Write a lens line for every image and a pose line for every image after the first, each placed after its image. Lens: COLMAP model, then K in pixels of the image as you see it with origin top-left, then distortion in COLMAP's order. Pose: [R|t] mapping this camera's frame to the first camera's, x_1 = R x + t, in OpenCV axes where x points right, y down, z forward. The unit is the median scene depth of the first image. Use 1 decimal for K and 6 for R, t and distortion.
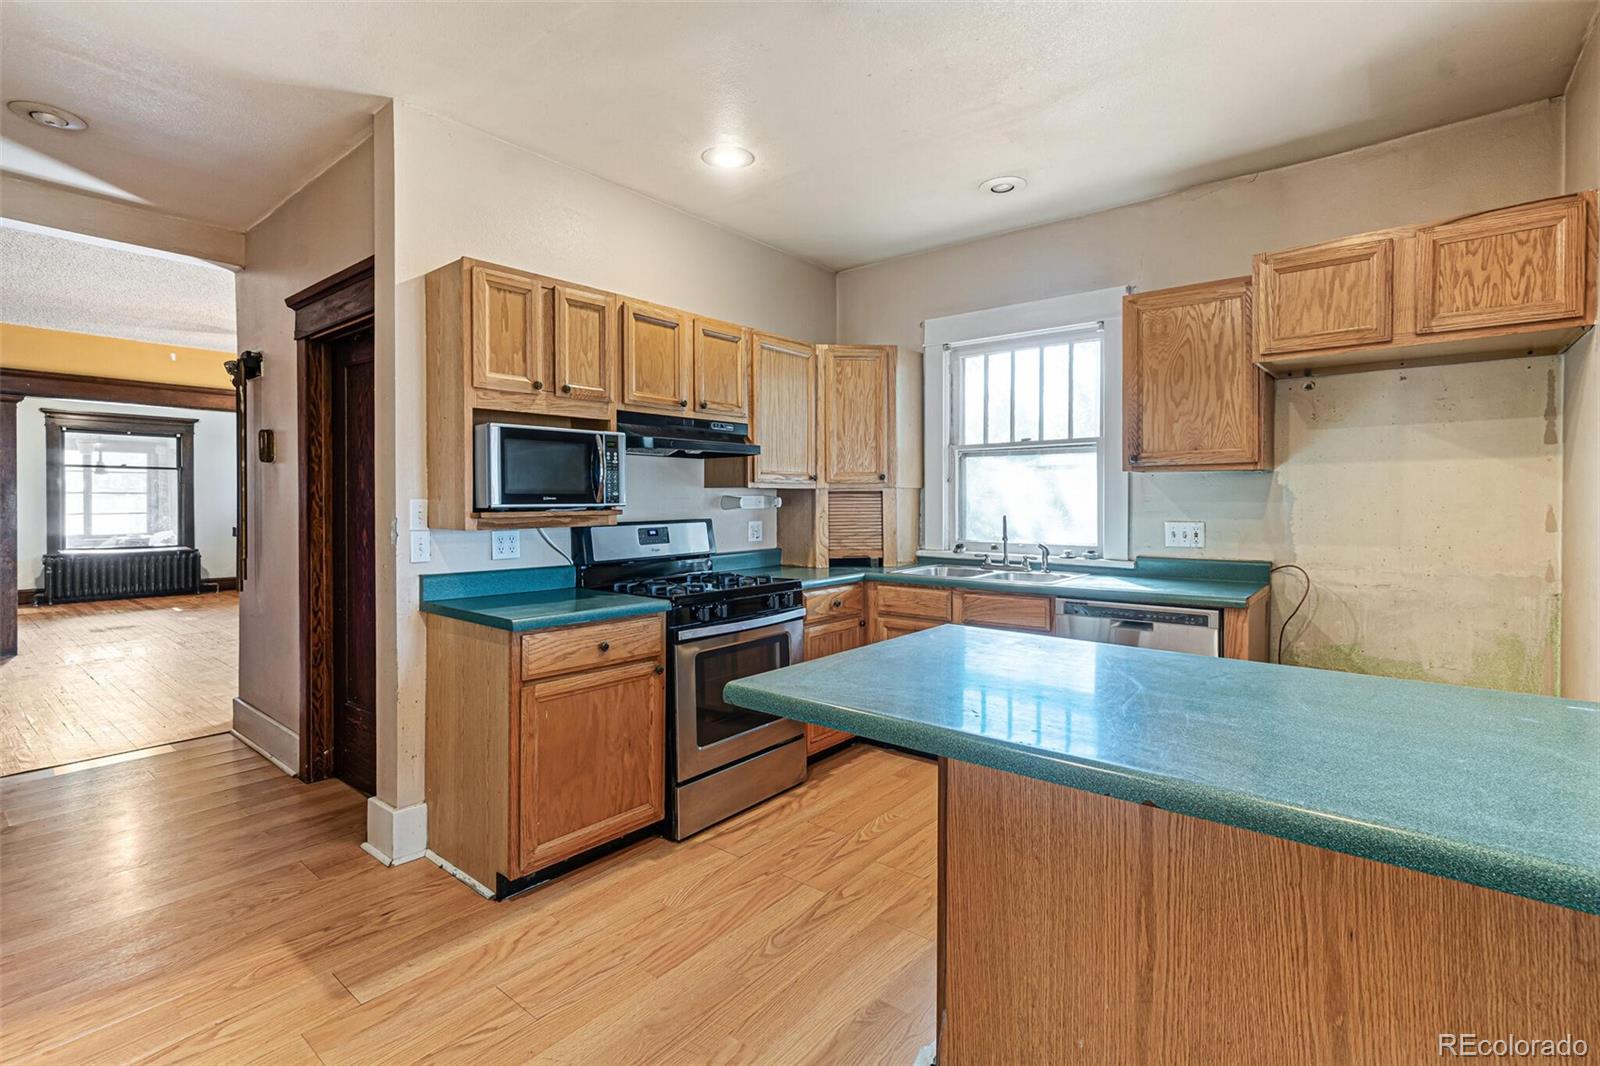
lens RADIAL K [[717.8, 0, 794.7], [0, 717.8, 505.5], [0, 0, 1]] dist [-0.000233, 0.000105]
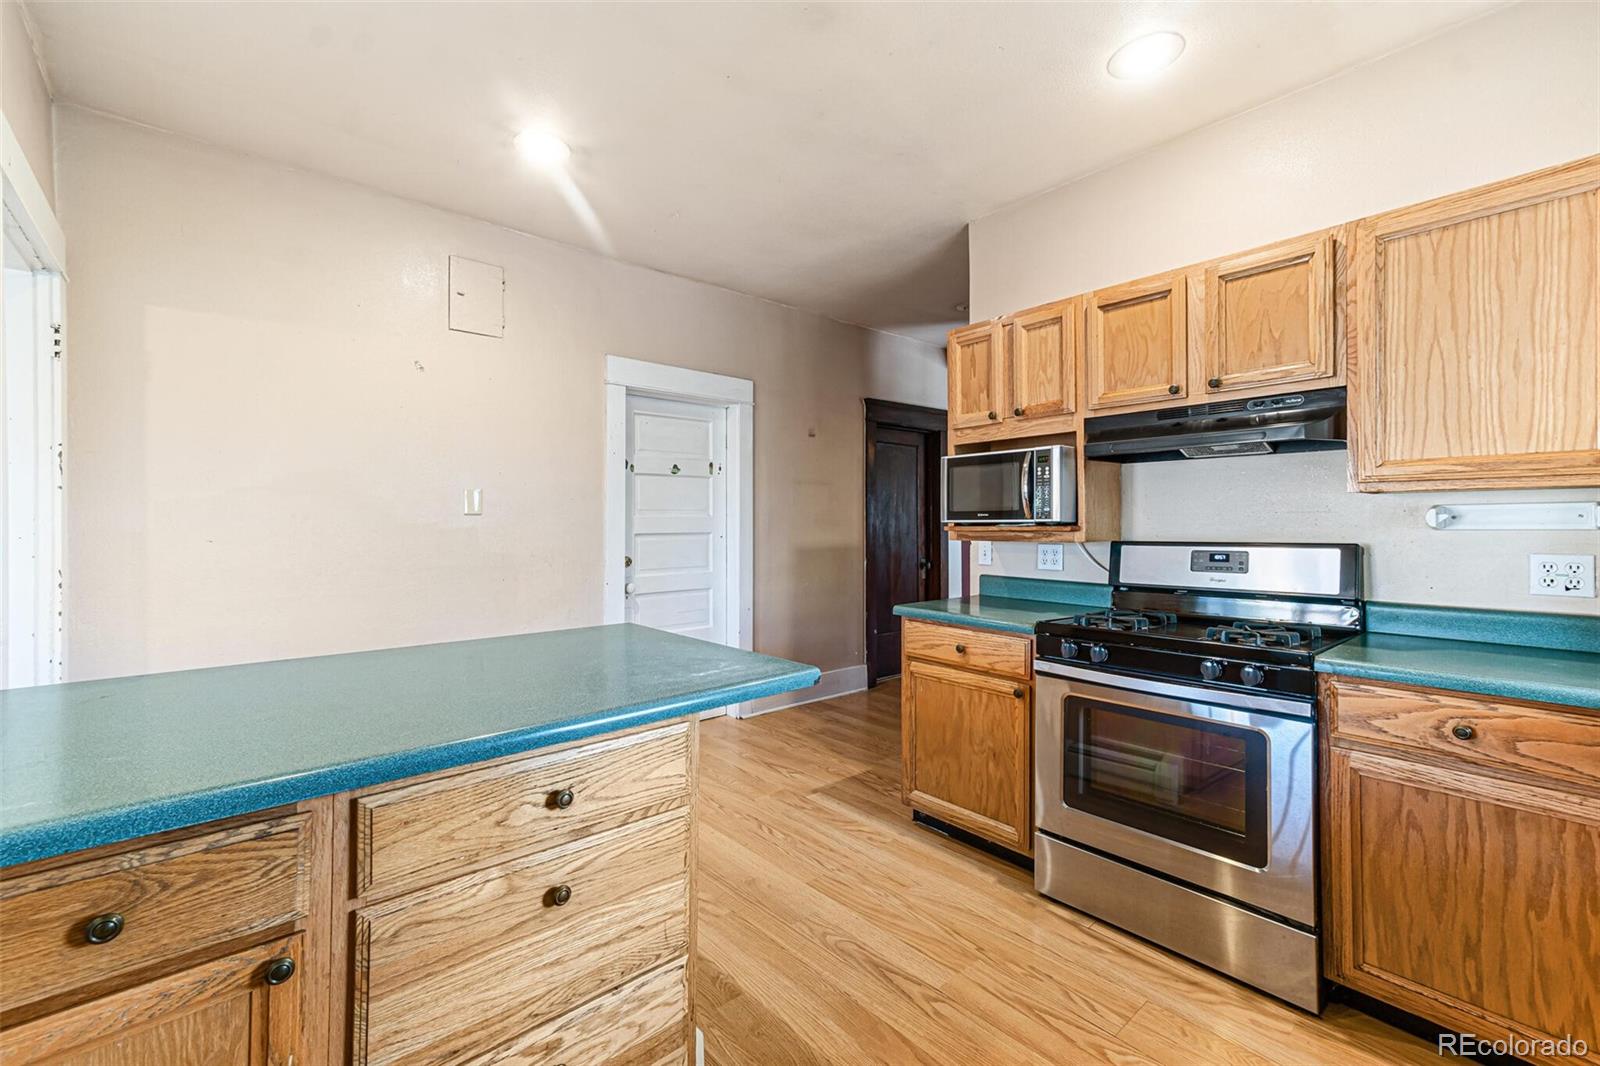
lens RADIAL K [[685.6, 0, 804.7], [0, 685.6, 520.9], [0, 0, 1]] dist [0.008410, 0.000145]
pose [[-0.144017, -0.002688, -0.989572, 0.679352], [-0.004997, 0.999986, -0.001989, 0.002734], [0.989563, 0.004658, -0.144029, 0.765054]]
